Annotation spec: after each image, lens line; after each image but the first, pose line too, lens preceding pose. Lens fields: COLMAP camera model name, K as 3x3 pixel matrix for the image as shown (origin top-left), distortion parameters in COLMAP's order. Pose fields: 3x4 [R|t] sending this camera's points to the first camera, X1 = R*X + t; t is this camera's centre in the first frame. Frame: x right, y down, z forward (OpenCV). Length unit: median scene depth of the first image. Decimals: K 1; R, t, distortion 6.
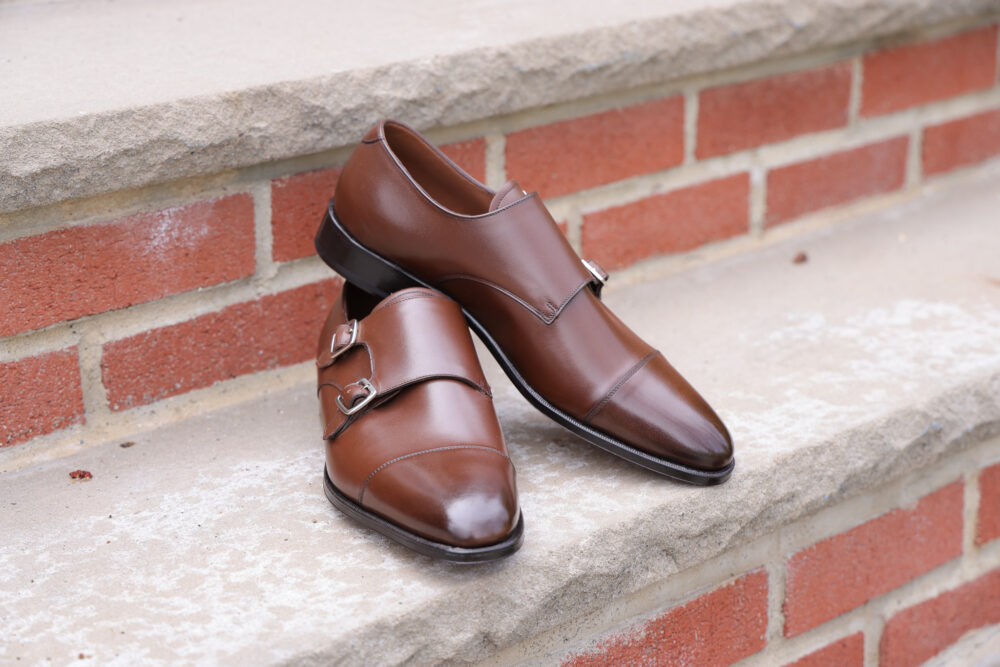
lens RADIAL K [[2068.0, 0, 514.5], [0, 2068.0, 338.3], [0, 0, 1]] dist [0.265801, 0.000000]
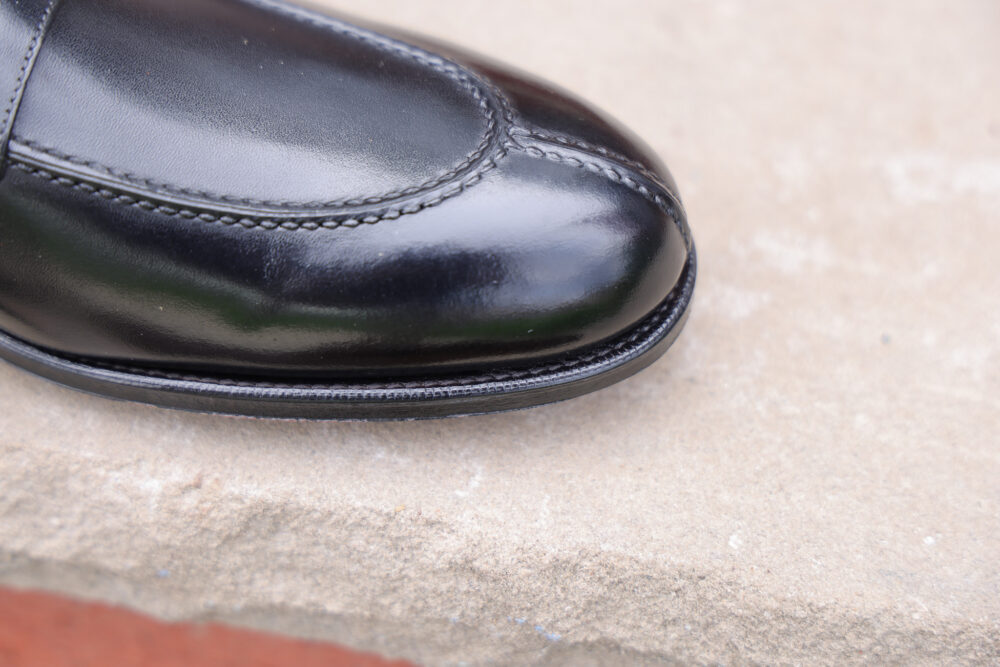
lens RADIAL K [[2306.0, 0, 501.8], [0, 2306.0, 333.9], [0, 0, 1]] dist [0.343223, 0.000000]
pose [[0.587565, 0.642007, -0.492538, 0.138892], [-0.310264, 0.740915, 0.595635, -0.374850], [0.747331, -0.197157, 0.634528, 0.884322]]
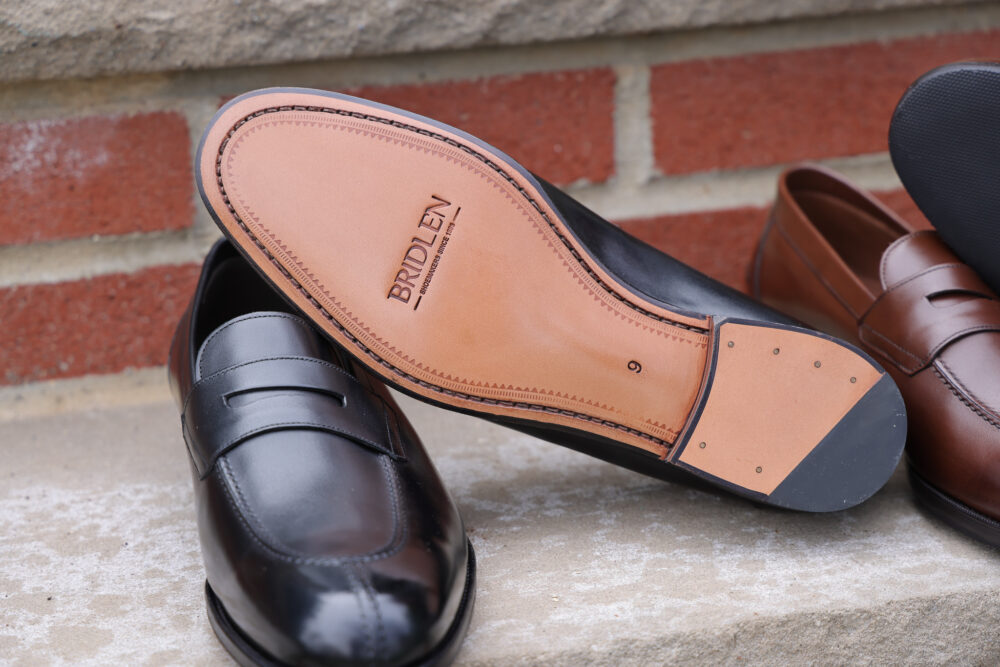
lens RADIAL K [[2306.0, 0, 514.3], [0, 2306.0, 351.9], [0, 0, 1]] dist [0.343223, 0.000000]
pose [[0.871985, 0.137664, -0.469777, 0.365870], [-0.124957, 0.990448, 0.058301, -0.050498], [0.473316, 0.007864, 0.880858, 0.357898]]
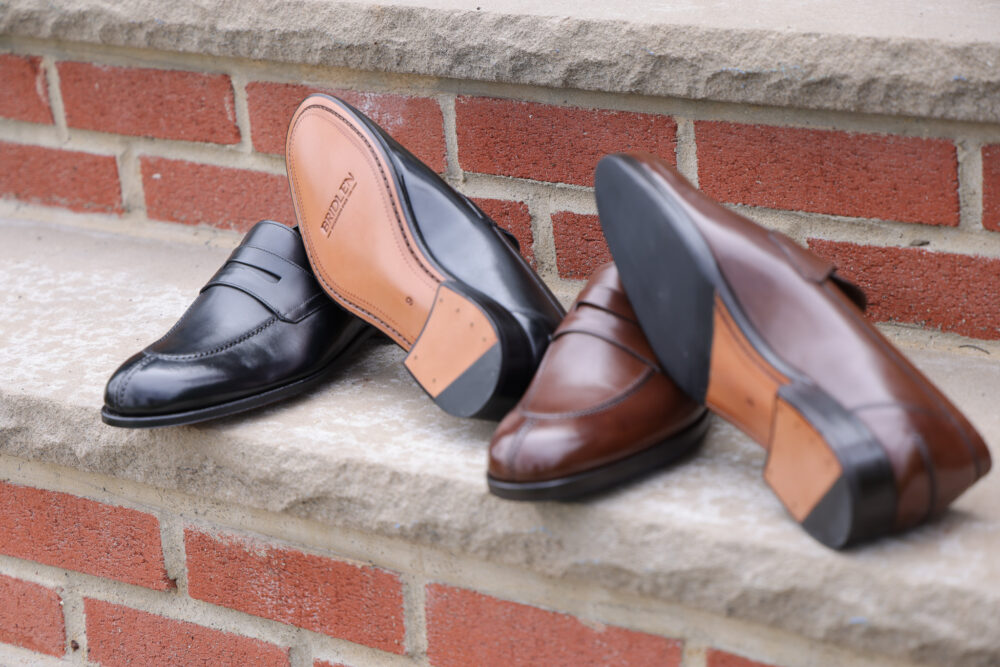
lens RADIAL K [[2473.4, 0, 504.5], [0, 2473.4, 343.6], [0, 0, 1]] dist [0.367839, 0.000000]
pose [[0.162690, 0.310275, -0.936622, 1.209849], [-0.230199, 0.935008, 0.269755, -0.325786], [0.959448, 0.171723, 0.223541, 0.771202]]
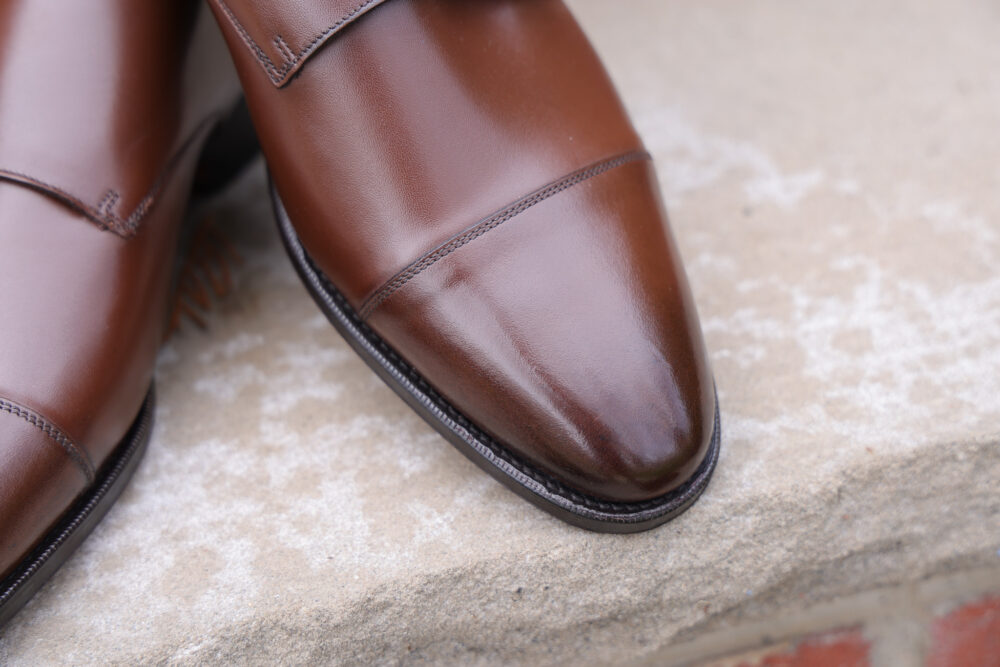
lens RADIAL K [[2094.7, 0, 499.5], [0, 2094.7, 338.0], [0, 0, 1]] dist [0.204271, 0.000000]
pose [[0.882921, 0.251858, -0.396255, 0.216769], [-0.082313, 0.913915, 0.397472, -0.121524], [0.462250, -0.318319, 0.827646, 0.614629]]
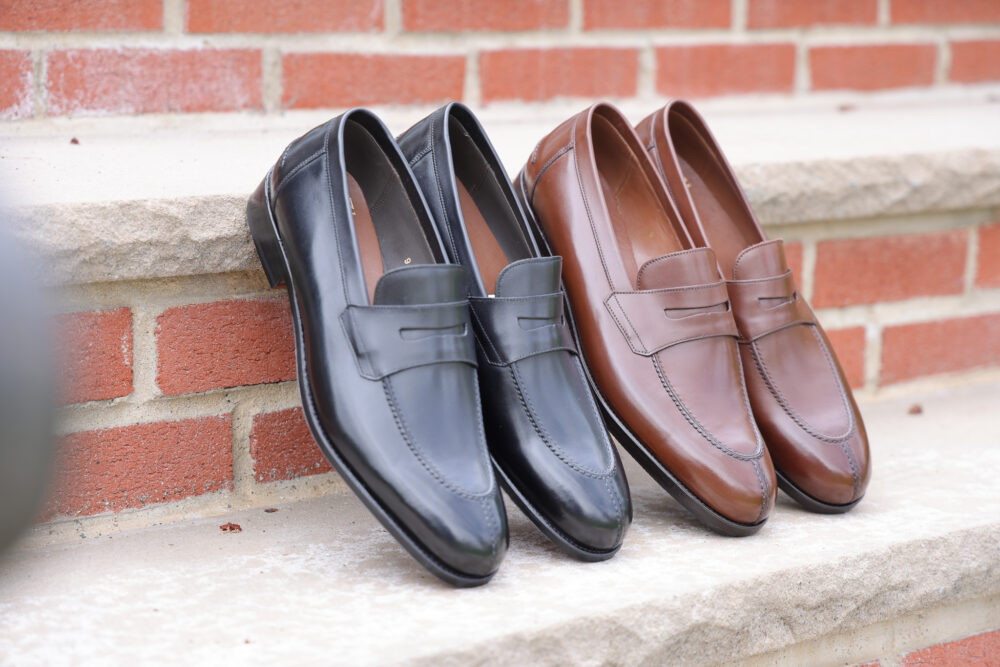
lens RADIAL K [[2306.0, 0, 516.3], [0, 2306.0, 340.3], [0, 0, 1]] dist [0.343223, 0.000000]
pose [[0.998859, 0.034003, -0.033522, -0.024687], [-0.038765, 0.987379, -0.153556, 0.138582], [0.027878, 0.154680, 0.987571, -0.165034]]
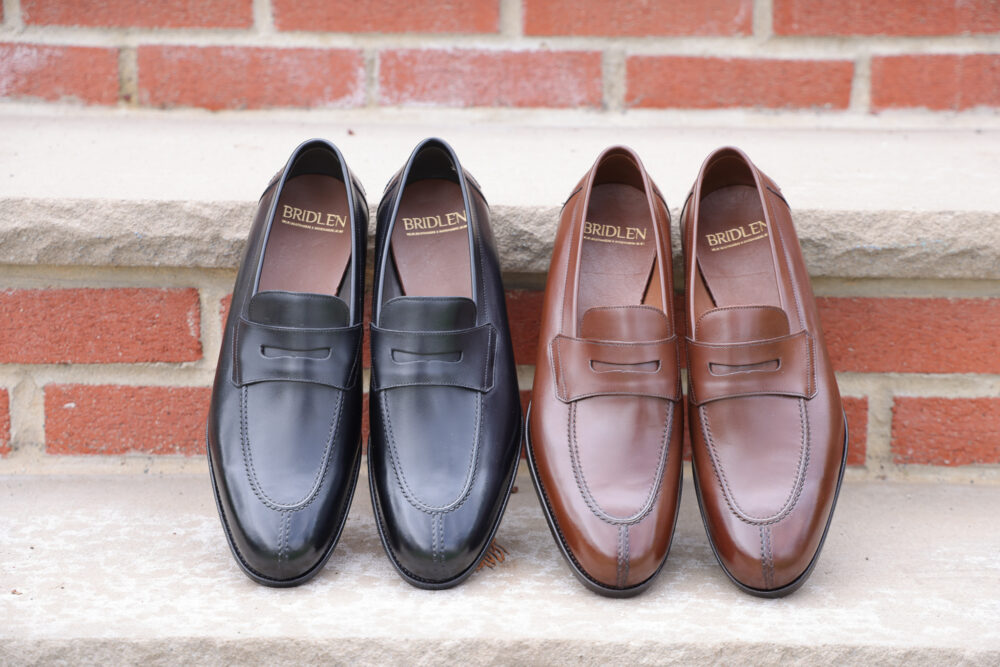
lens RADIAL K [[2182.7, 0, 514.2], [0, 2182.7, 324.4], [0, 0, 1]] dist [0.294073, 0.000000]
pose [[0.713895, 0.180896, -0.676484, 0.715453], [-0.233511, 0.972259, 0.013564, -0.077872], [0.660172, 0.148284, 0.736332, 0.133539]]
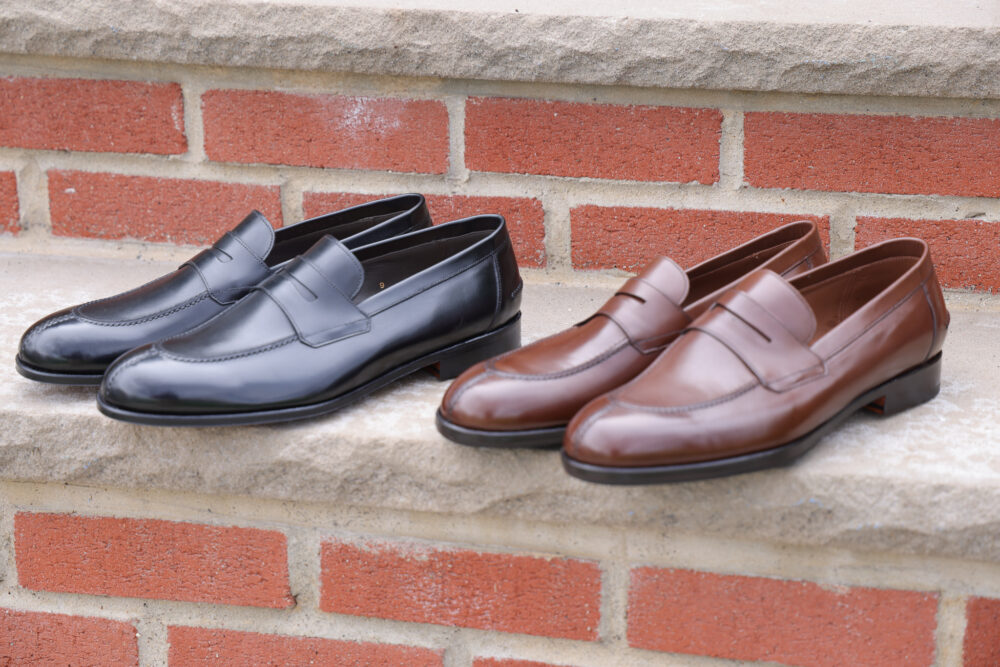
lens RADIAL K [[2306.0, 0, 502.4], [0, 2306.0, 333.5], [0, 0, 1]] dist [0.343223, 0.000000]
pose [[0.542993, 0.282959, -0.790628, 0.960676], [-0.255045, 0.952613, 0.165770, -0.172299], [0.800069, 0.111634, 0.589430, 0.289699]]
